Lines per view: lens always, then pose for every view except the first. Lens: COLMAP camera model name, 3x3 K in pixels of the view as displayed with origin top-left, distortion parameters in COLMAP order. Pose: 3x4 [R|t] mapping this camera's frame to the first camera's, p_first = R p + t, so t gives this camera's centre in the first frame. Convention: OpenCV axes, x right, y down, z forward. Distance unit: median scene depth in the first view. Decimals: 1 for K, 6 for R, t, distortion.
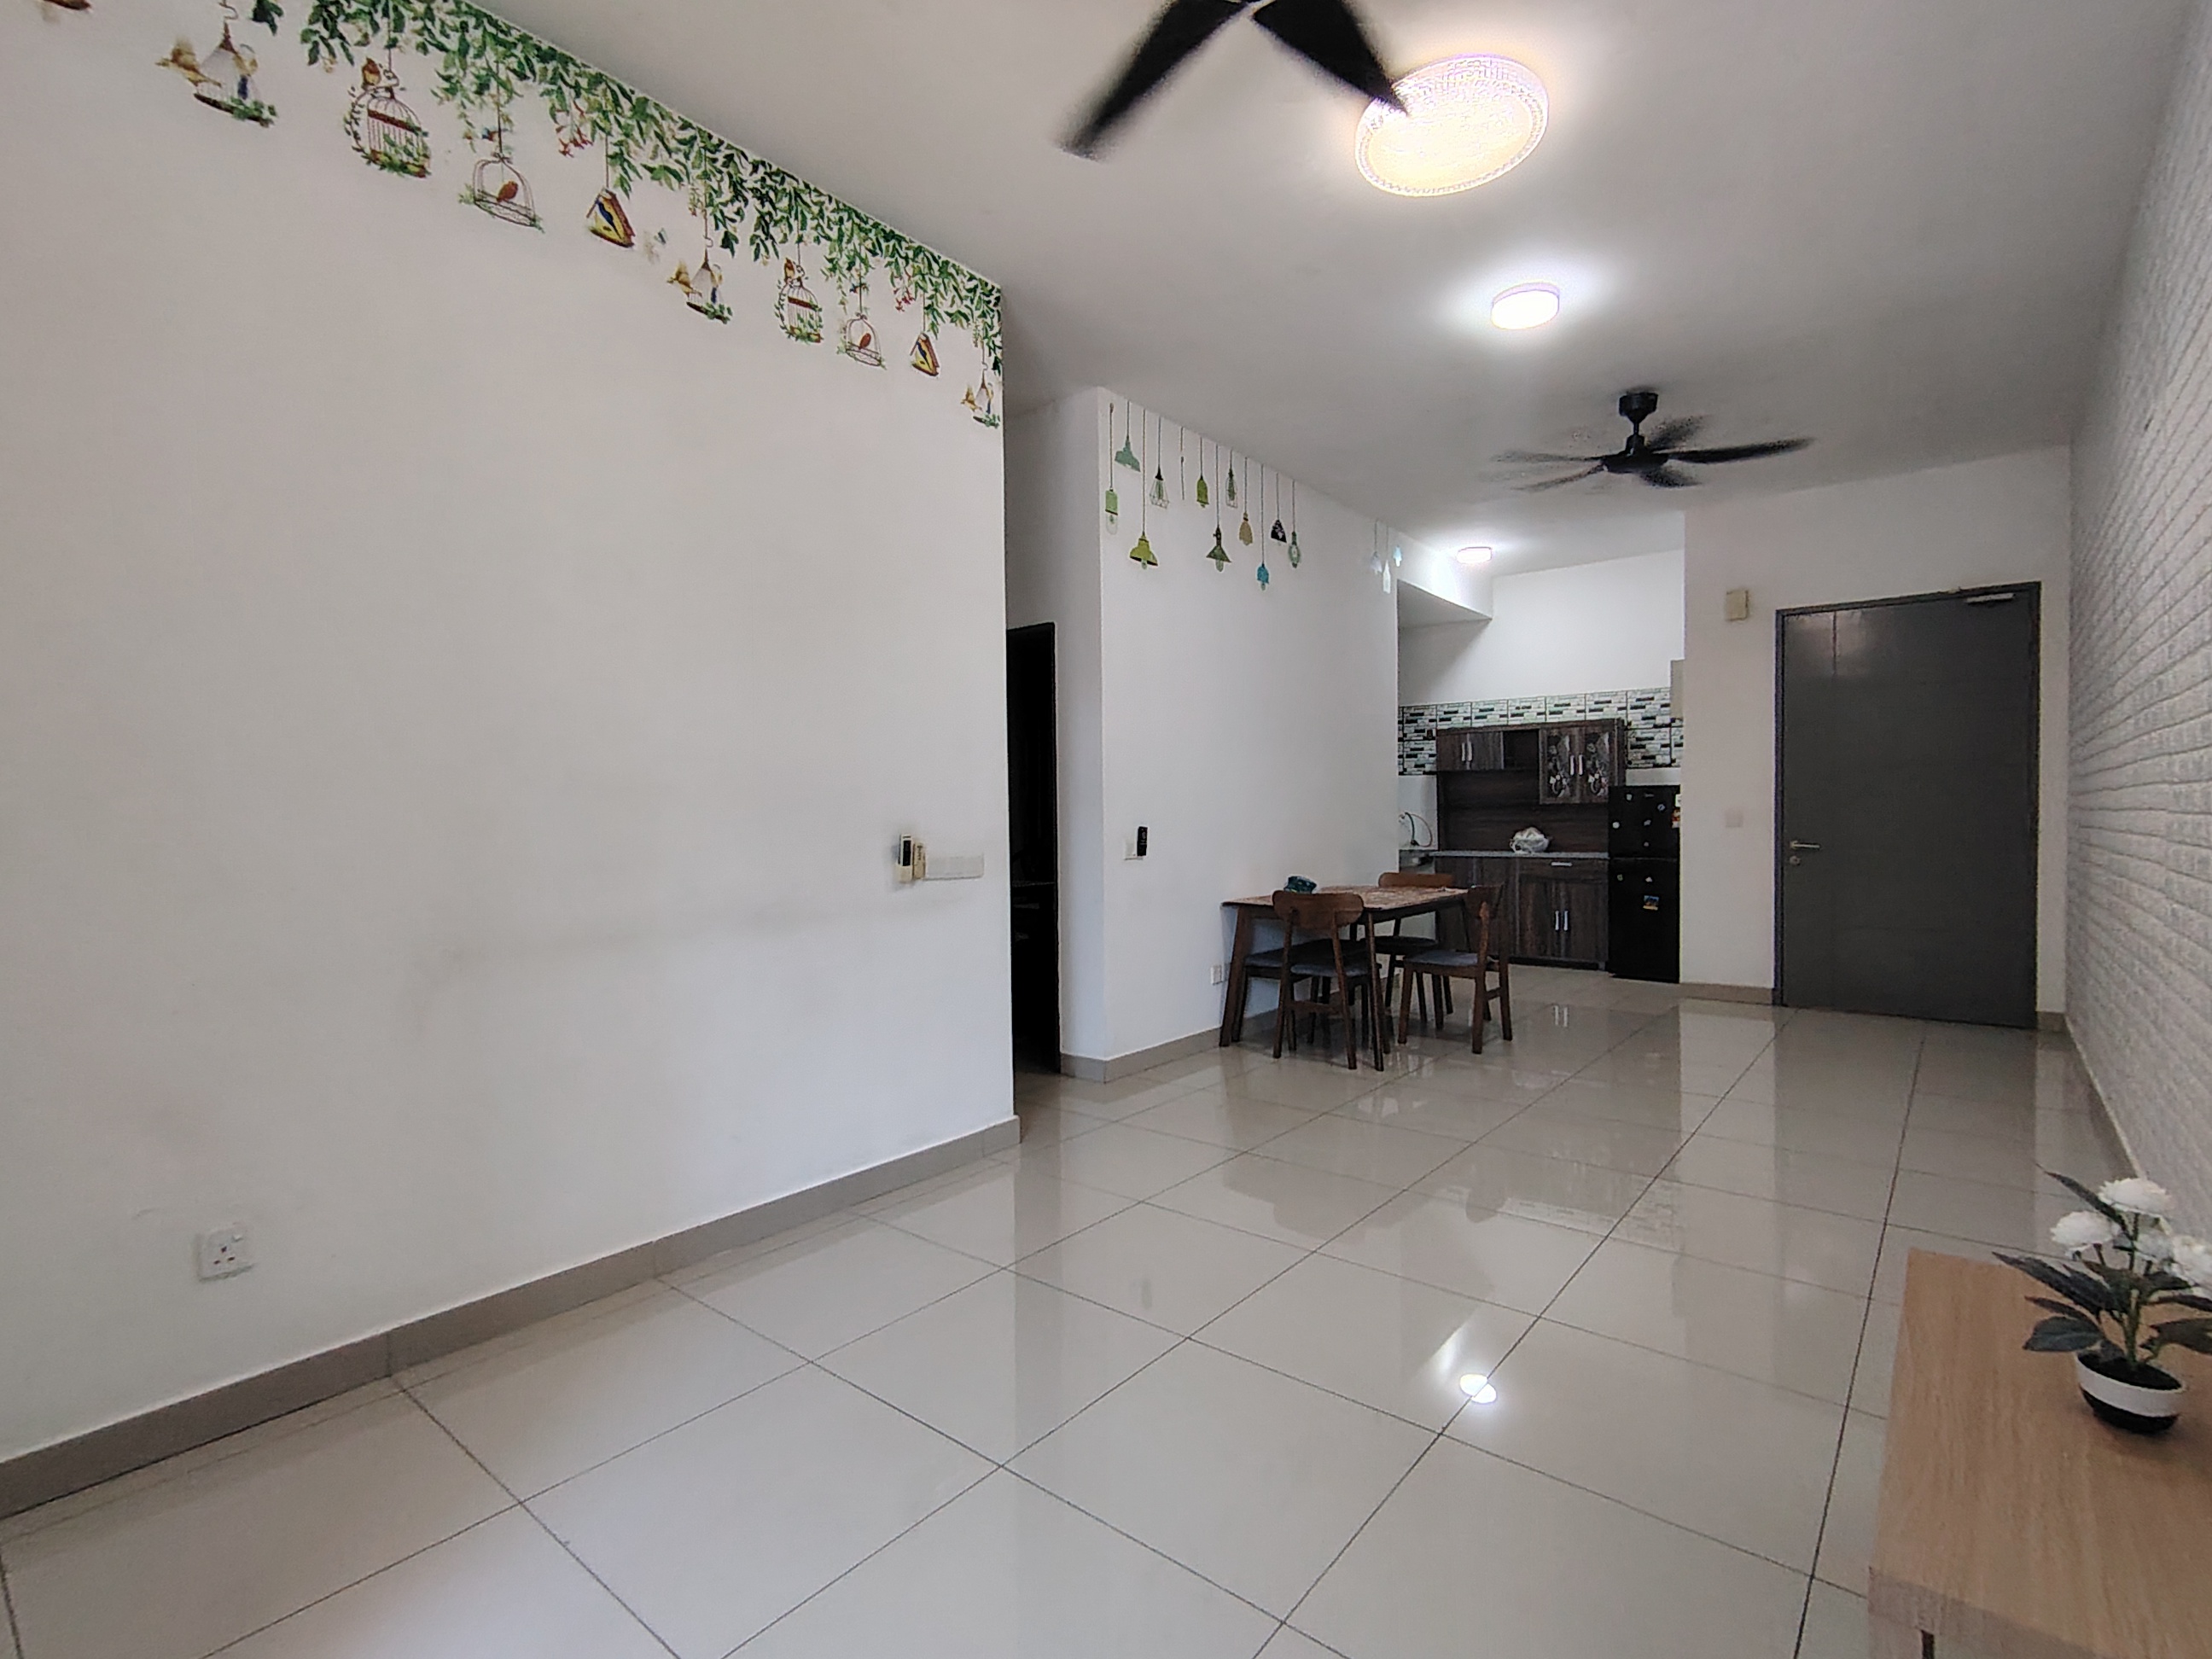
lens RADIAL K [[1046.4, 0, 1108.2], [0, 1046.4, 831.9], [0, 0, 1]] dist [0.006616, -0.005281]
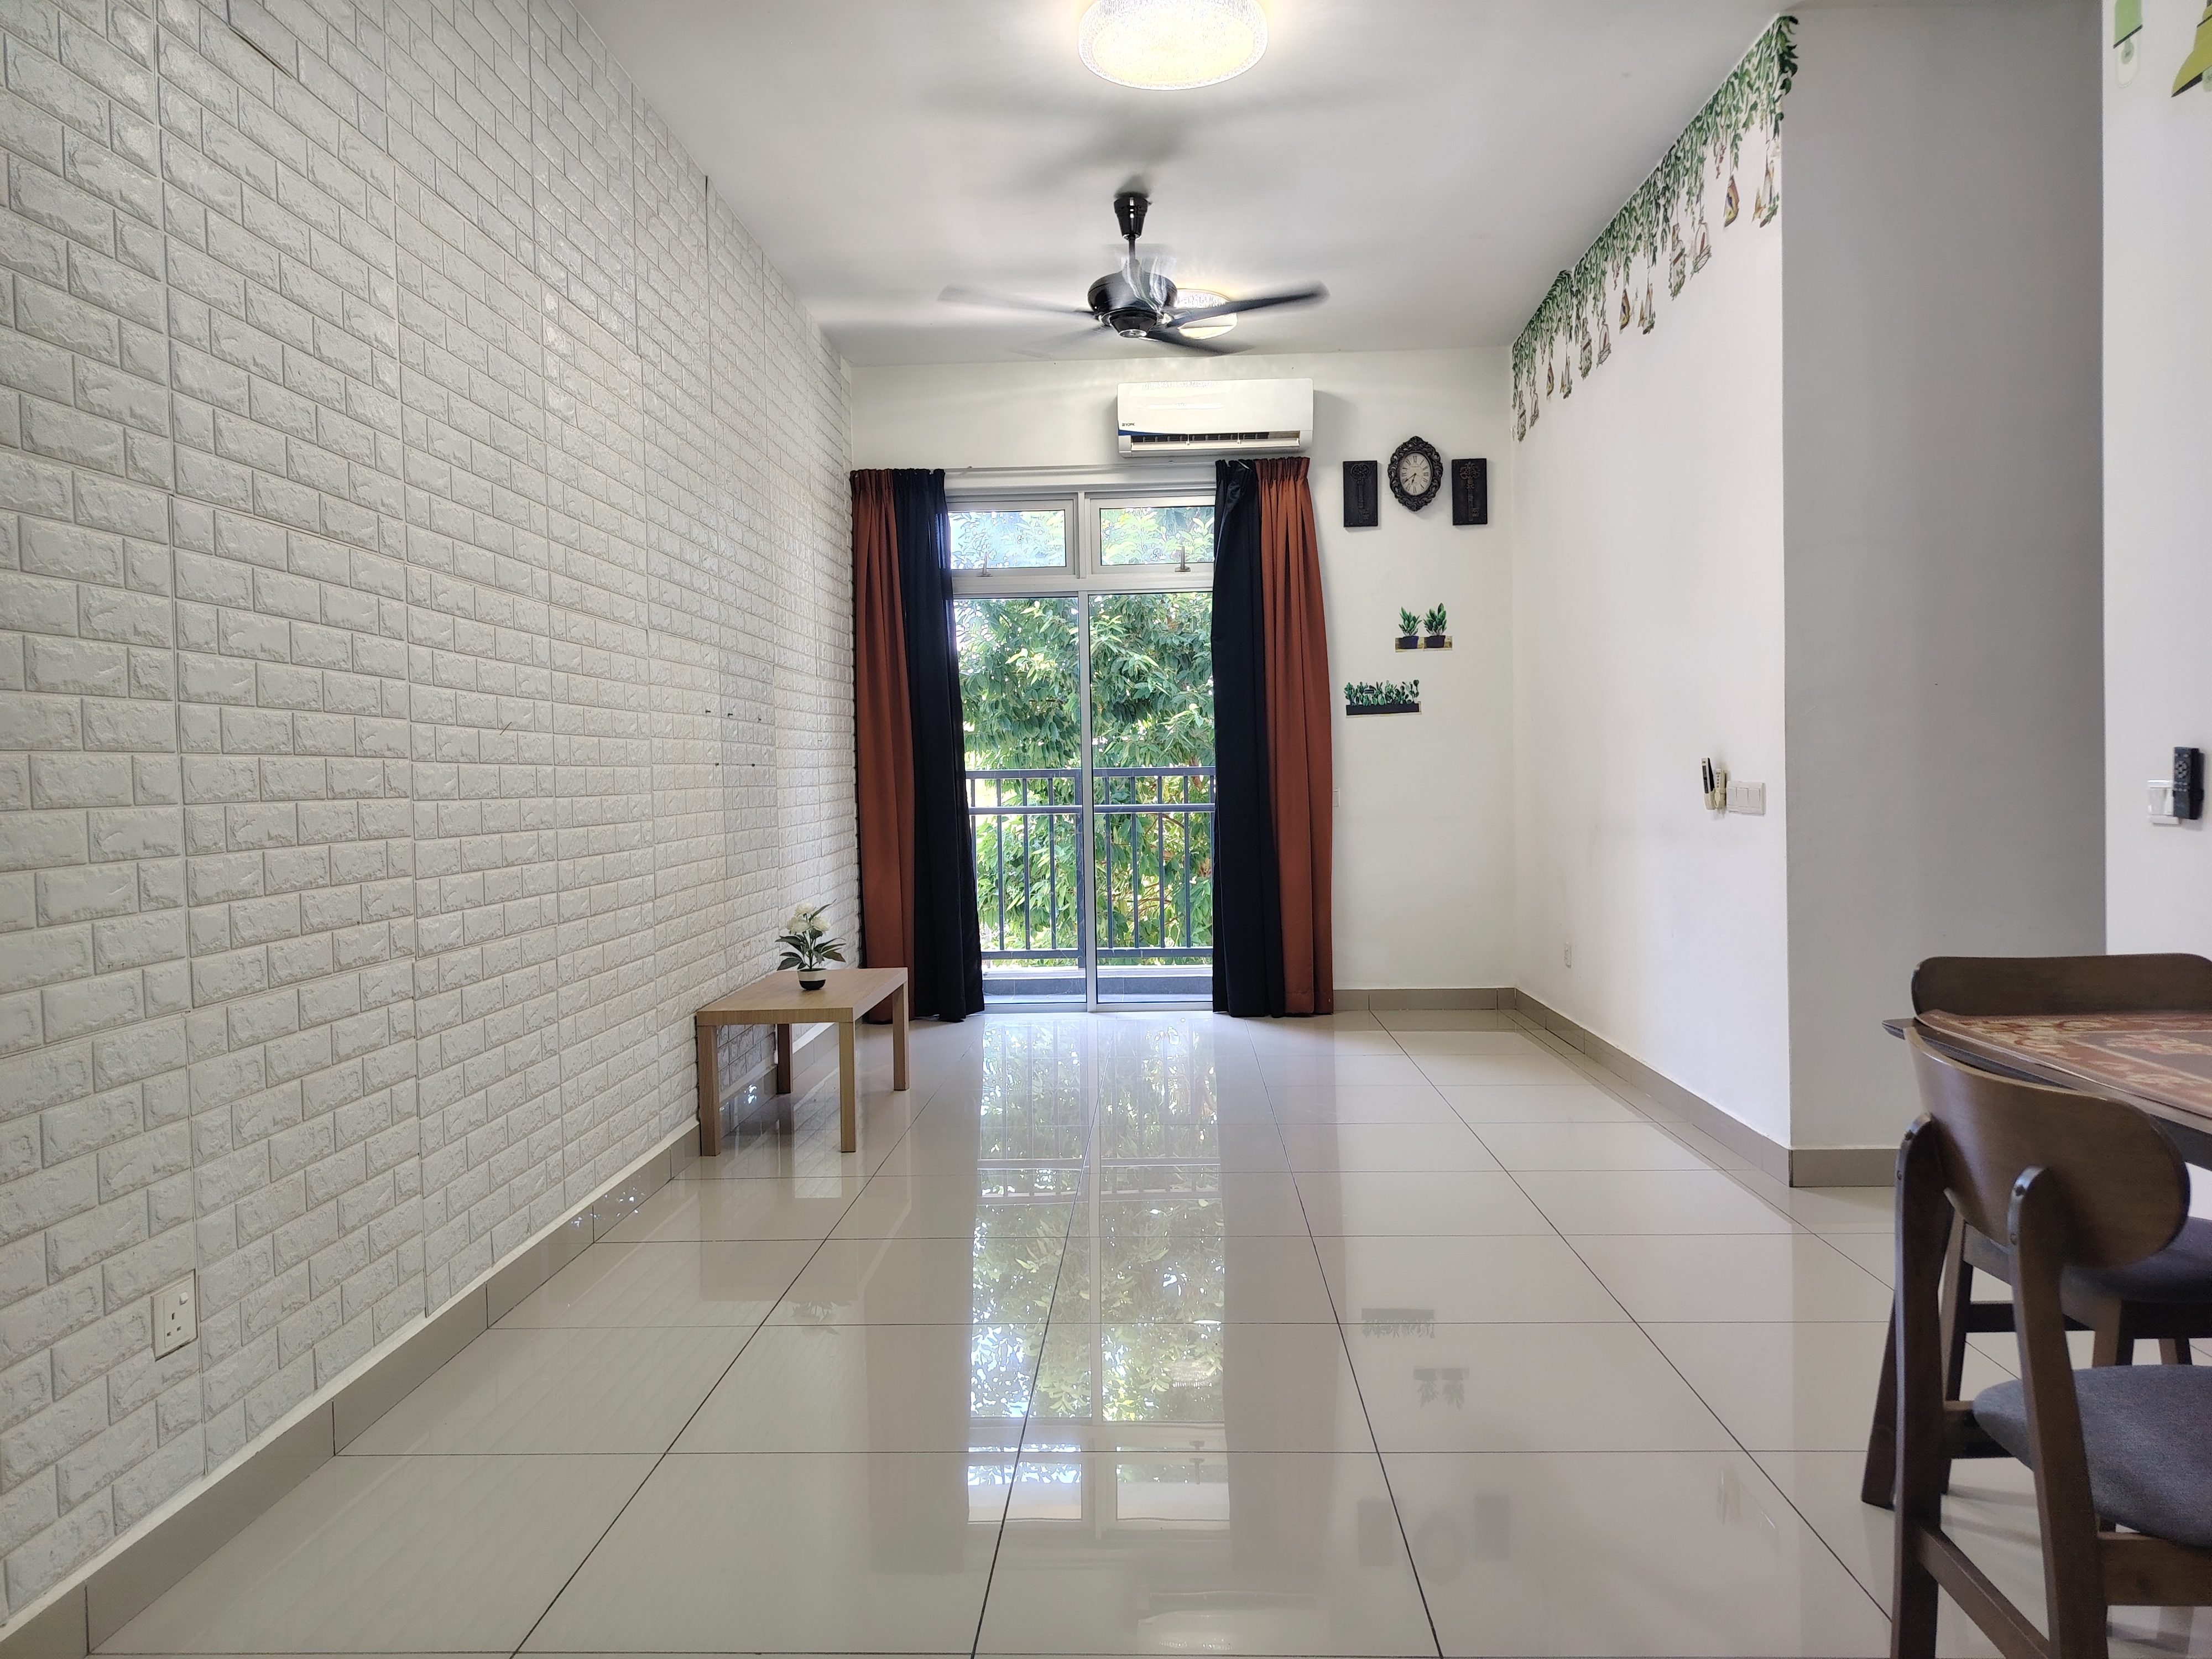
lens RADIAL K [[1539.1, 0, 1112.8], [0, 1539.1, 820.0], [0, 0, 1]] dist [0.054481, -0.043175]
pose [[-0.798528, 0.042211, -0.600475, 0.638343], [0.016240, 0.998686, 0.048608, -0.011489], [0.601738, 0.029063, -0.798164, 1.082019]]
